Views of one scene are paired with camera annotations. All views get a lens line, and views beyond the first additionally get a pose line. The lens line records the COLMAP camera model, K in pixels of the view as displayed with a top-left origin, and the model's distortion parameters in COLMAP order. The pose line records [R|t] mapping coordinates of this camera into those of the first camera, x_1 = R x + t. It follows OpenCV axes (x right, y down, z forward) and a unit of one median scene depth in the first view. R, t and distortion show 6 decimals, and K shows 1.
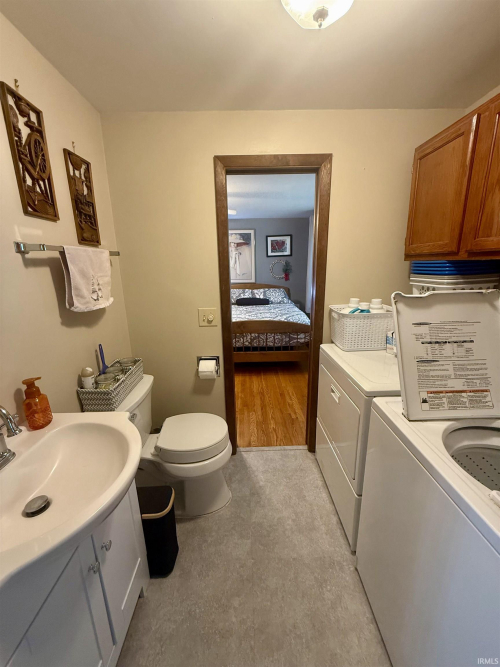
lens RADIAL K [[264.3, 0, 251.3], [0, 264.3, 330.1], [0, 0, 1]] dist [-0.000266, 0.000053]
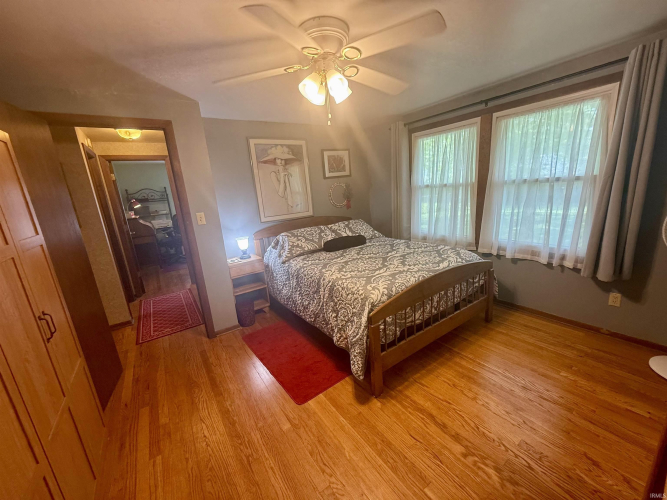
lens RADIAL K [[264.3, 0, 331.3], [0, 264.3, 250.9], [0, 0, 1]] dist [-0.000266, 0.000053]
pose [[0.837163, -0.174146, 0.518490, -0.338607], [0.191696, 0.981249, 0.020057, -0.095215], [-0.512261, 0.082601, 0.854848, 0.392442]]
